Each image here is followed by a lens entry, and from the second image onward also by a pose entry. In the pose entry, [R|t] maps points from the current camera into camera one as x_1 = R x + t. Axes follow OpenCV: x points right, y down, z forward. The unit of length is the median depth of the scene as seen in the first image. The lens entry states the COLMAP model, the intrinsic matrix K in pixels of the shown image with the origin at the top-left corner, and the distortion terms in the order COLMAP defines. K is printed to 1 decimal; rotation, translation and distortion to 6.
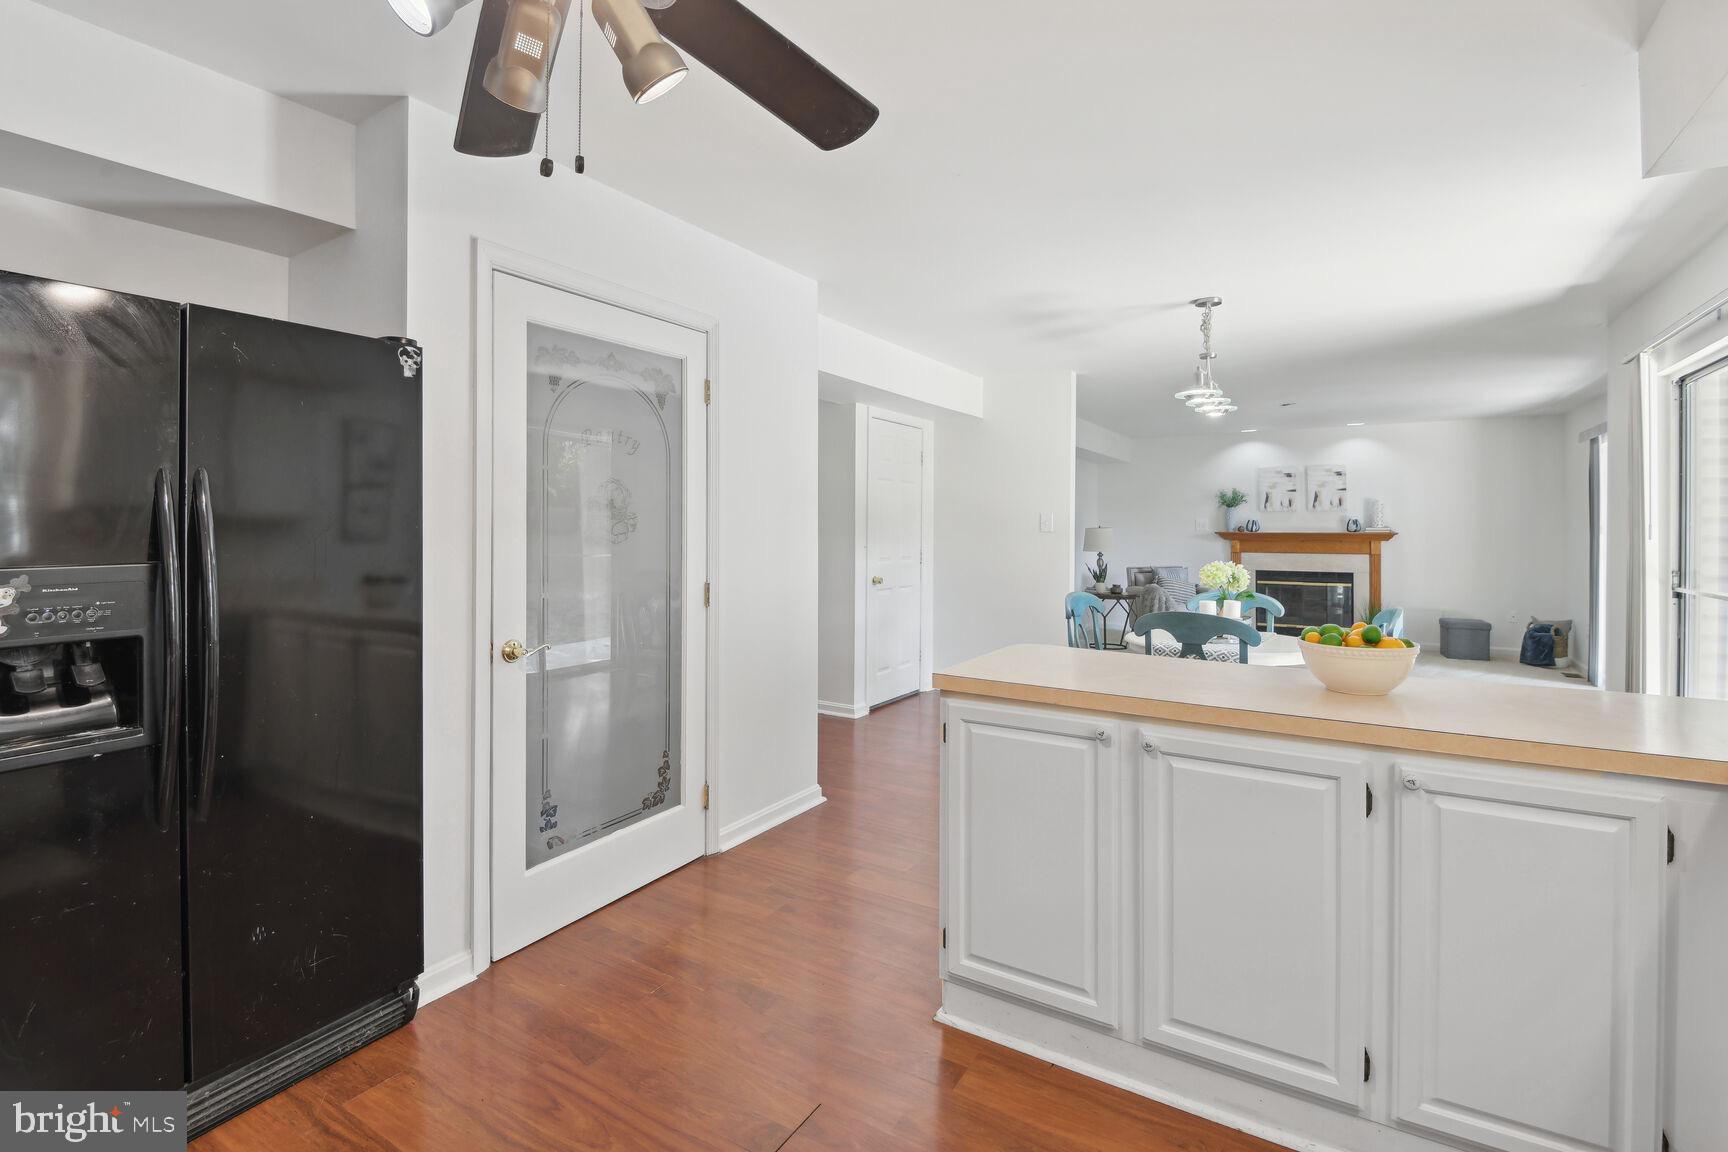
lens RADIAL K [[803.4, 0, 842.0], [0, 803.4, 518.1], [0, 0, 1]] dist [-0.015354, -0.008250]
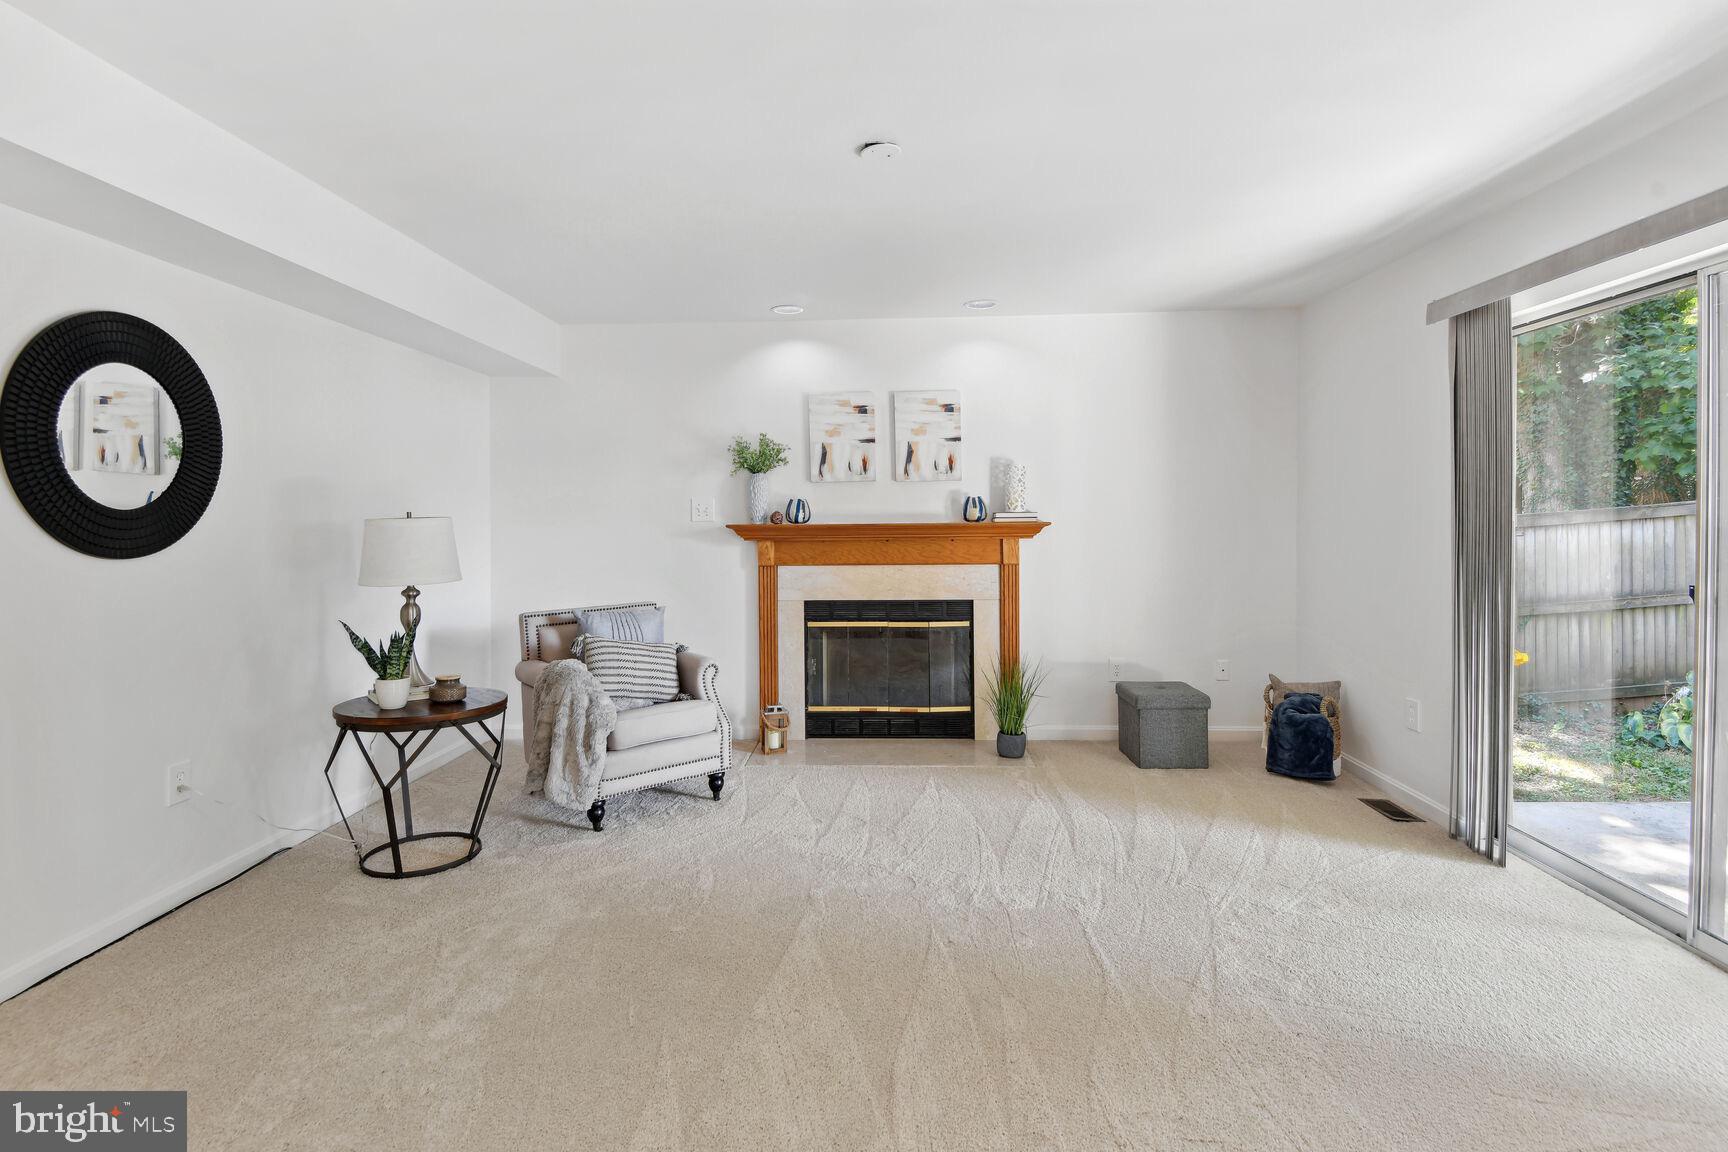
lens RADIAL K [[803.4, 0, 841.4], [0, 803.4, 530.5], [0, 0, 1]] dist [-0.015354, -0.008250]
pose [[0.874737, -0.018495, 0.484246, 0.312343], [0.005515, 0.999587, 0.028217, 0.008068], [-0.484567, -0.022012, 0.874477, 0.581767]]
